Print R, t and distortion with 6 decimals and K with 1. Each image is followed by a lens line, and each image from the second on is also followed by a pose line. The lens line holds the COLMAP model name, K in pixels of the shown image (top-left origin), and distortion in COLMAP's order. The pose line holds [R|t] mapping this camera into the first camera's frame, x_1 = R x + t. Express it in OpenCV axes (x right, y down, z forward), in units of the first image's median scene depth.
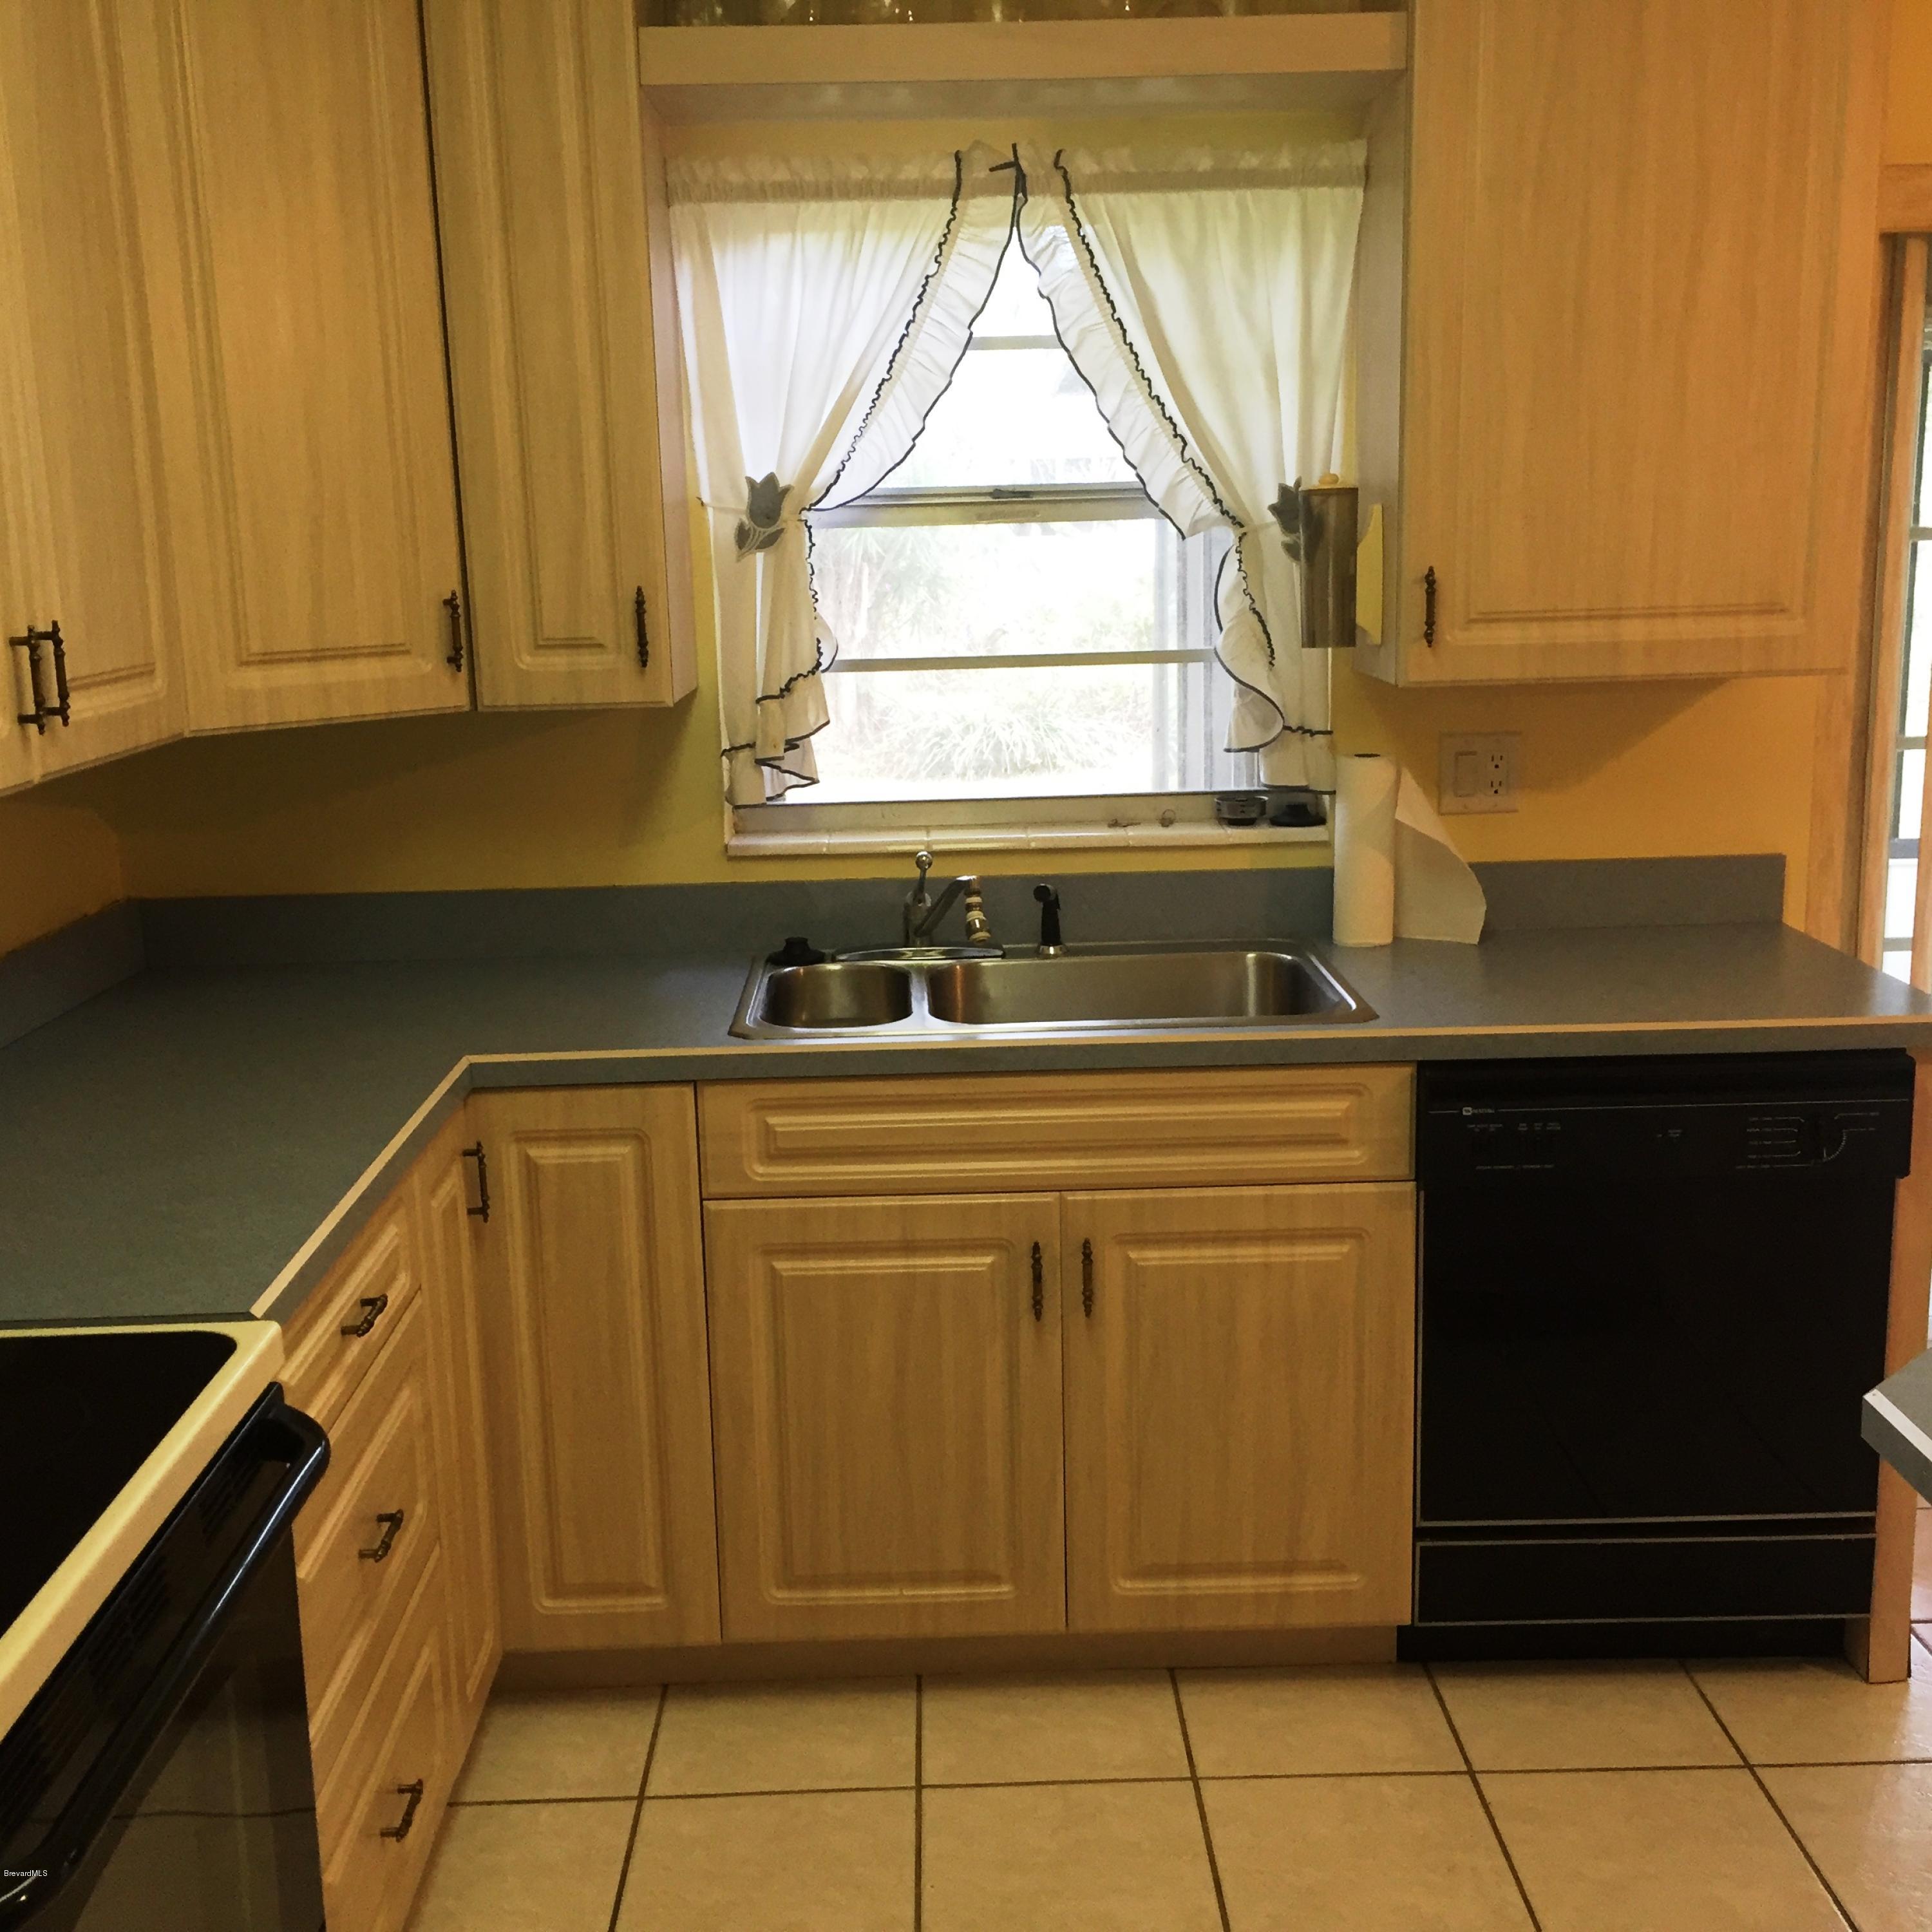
lens RADIAL K [[2224.6, 0, 956.1], [0, 2224.6, 969.9], [0, 0, 1]] dist [0.071858, -0.037856]
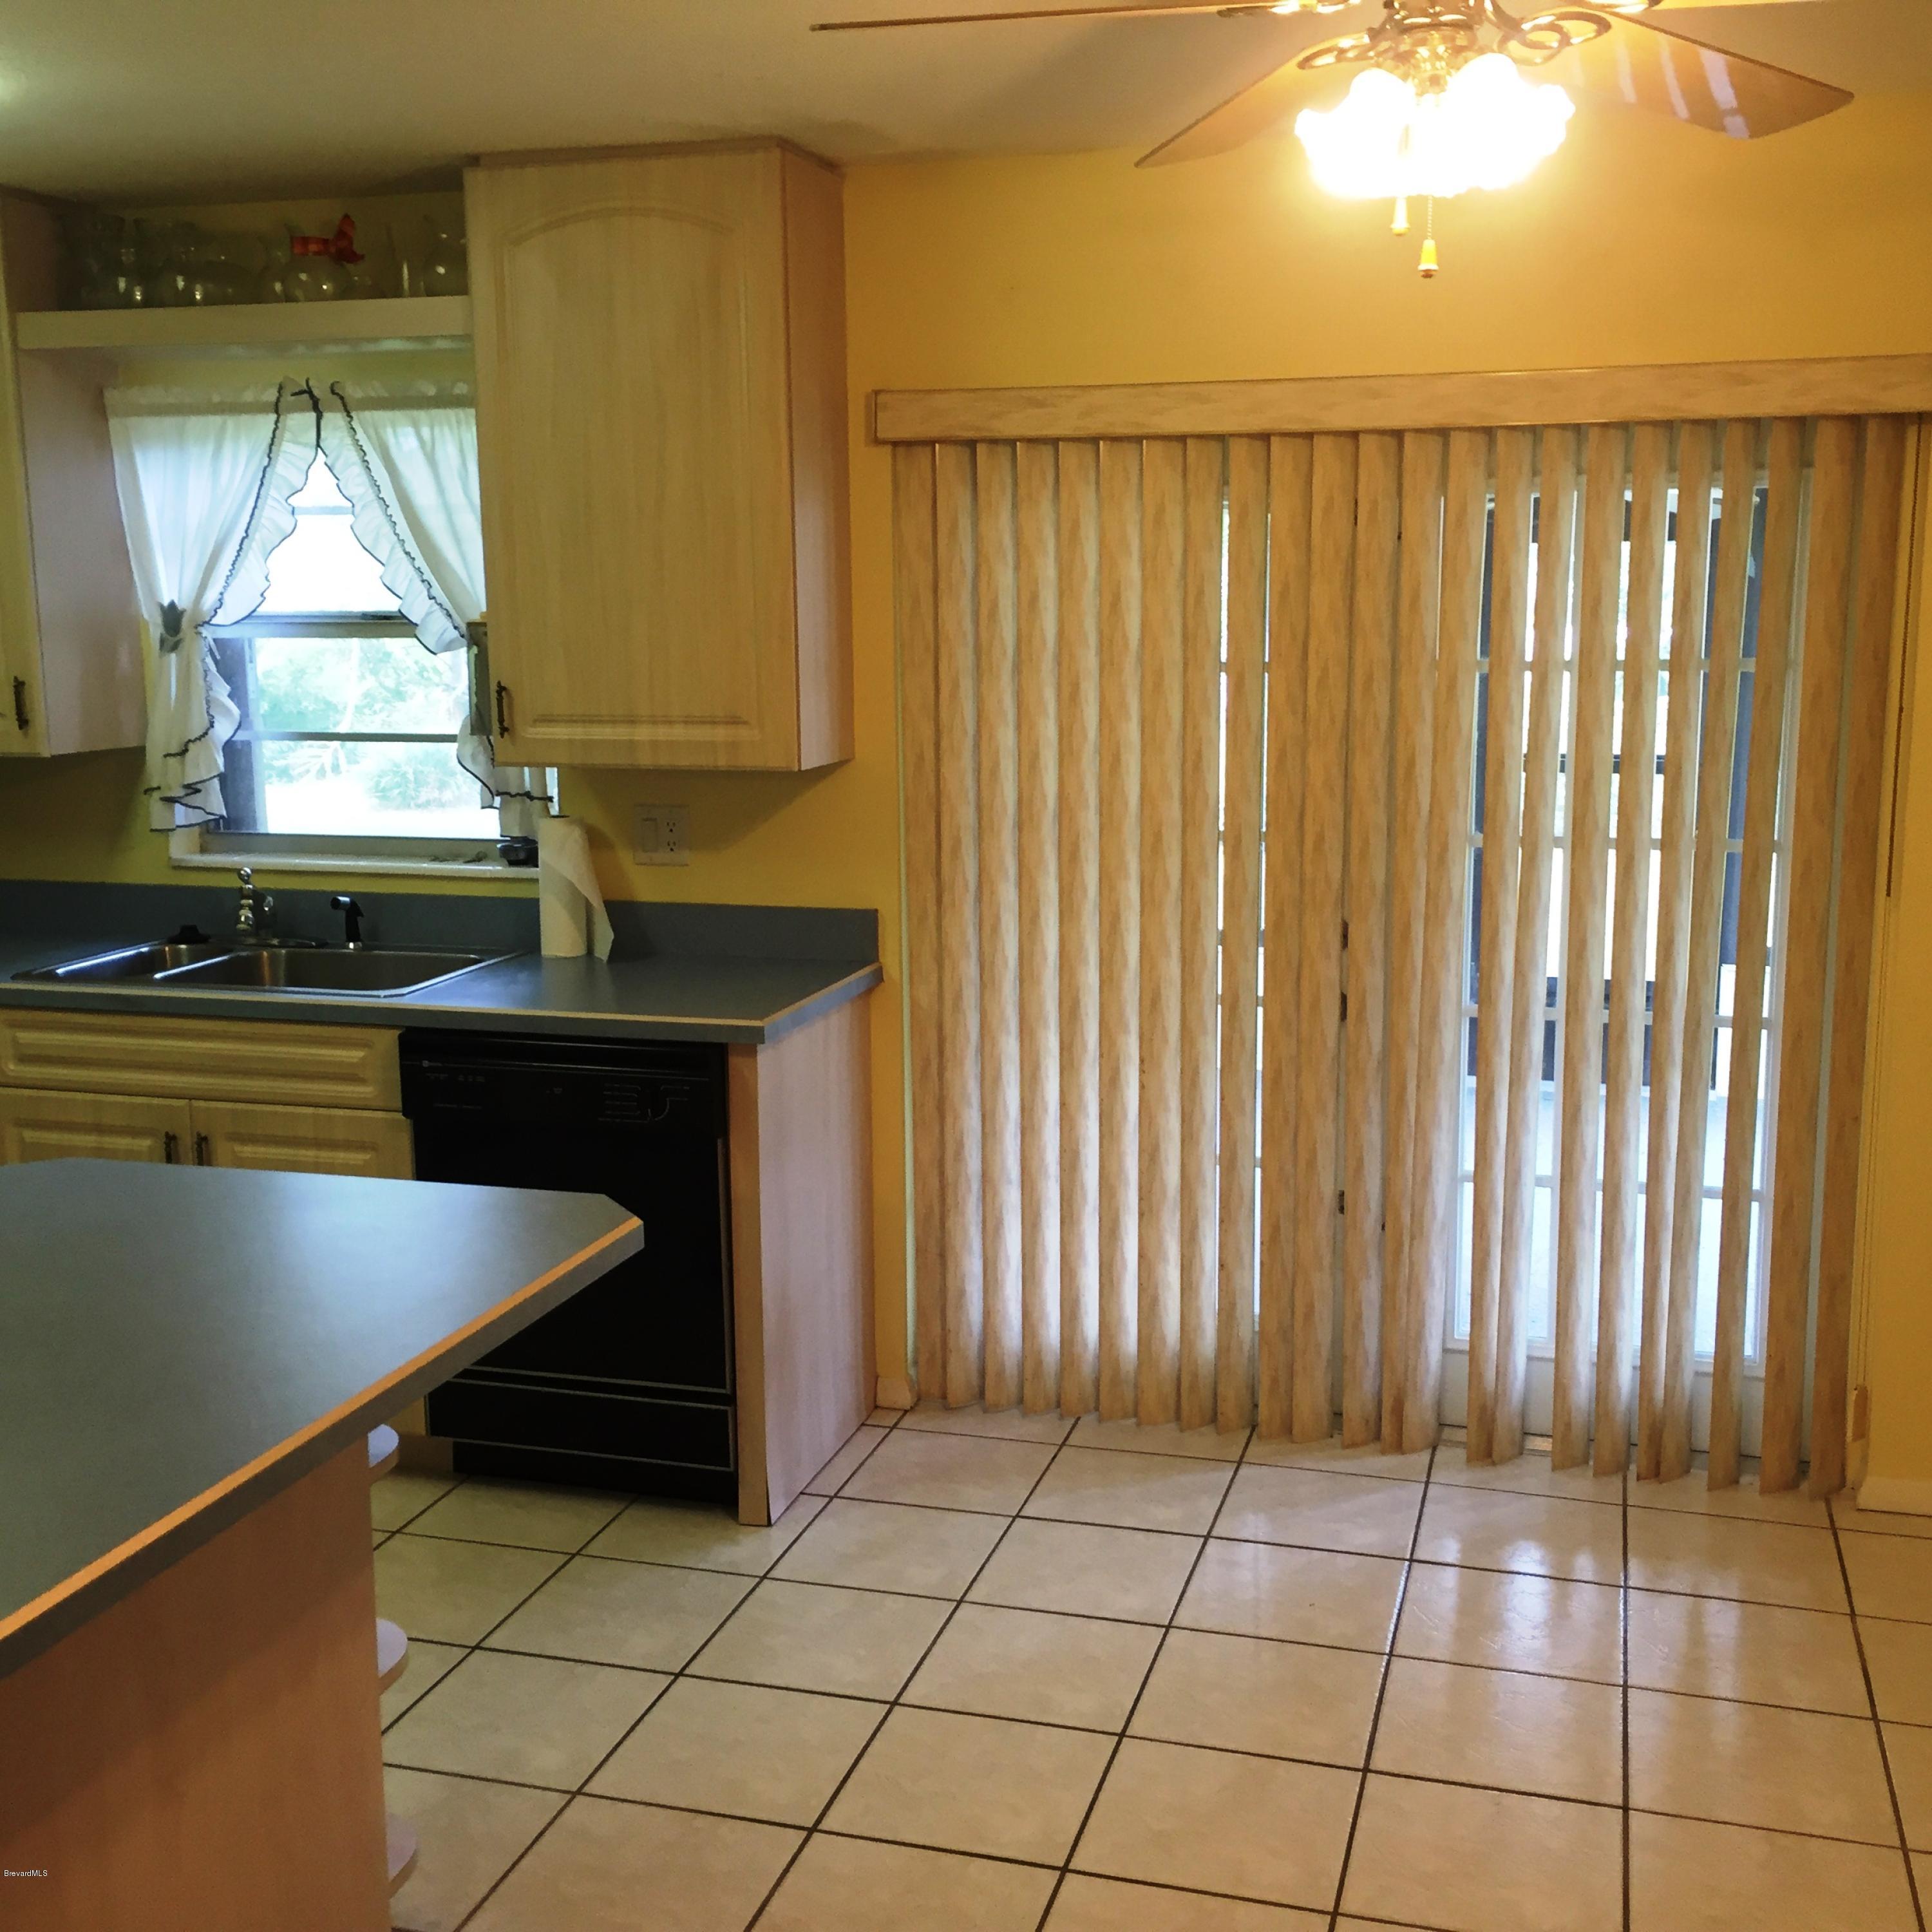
lens RADIAL K [[2224.6, 0, 956.1], [0, 2224.6, 969.9], [0, 0, 1]] dist [0.071858, -0.037856]
pose [[0.952183, 0.066947, -0.298103, 0.865404], [-0.076798, 0.996816, -0.021444, 0.007682], [0.295719, 0.043312, 0.954293, -0.228065]]
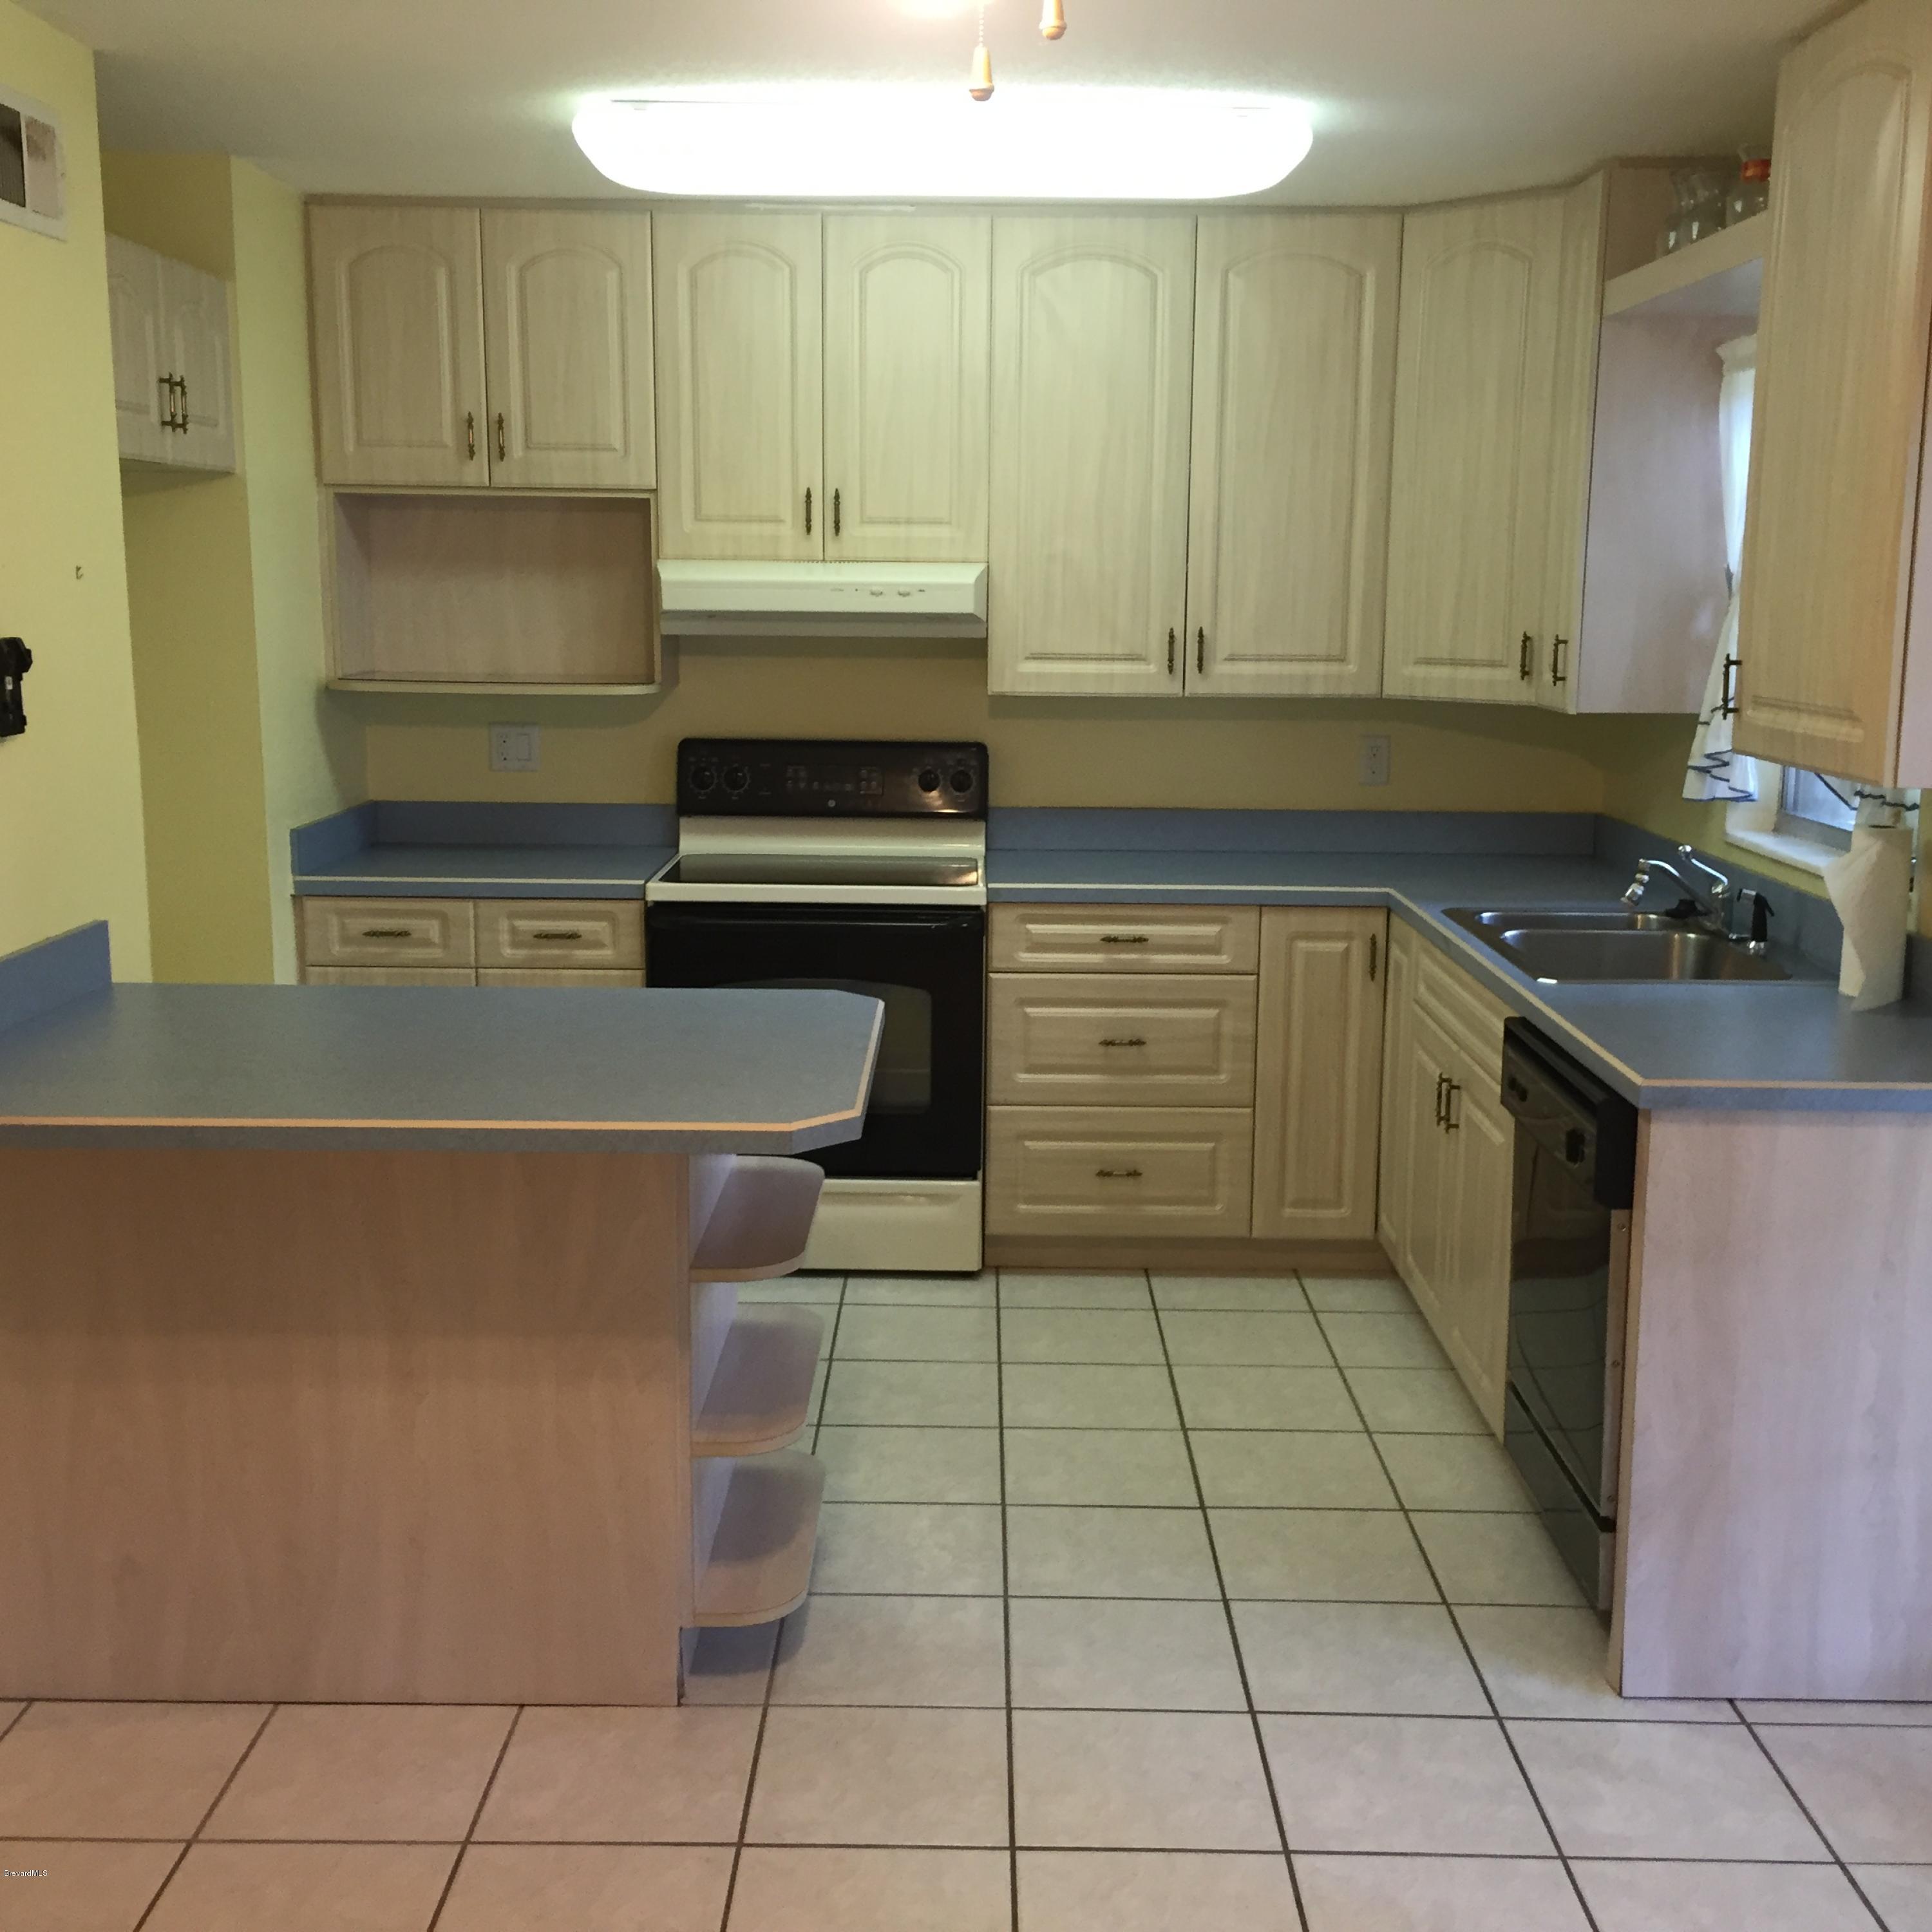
lens RADIAL K [[2224.6, 0, 956.1], [0, 2224.6, 969.9], [0, 0, 1]] dist [0.071858, -0.037856]
pose [[-0.024365, 0.201614, -0.979162, 1.371856], [-0.211430, 0.956258, 0.202159, -0.164825], [0.977089, 0.211950, 0.019328, 0.570509]]
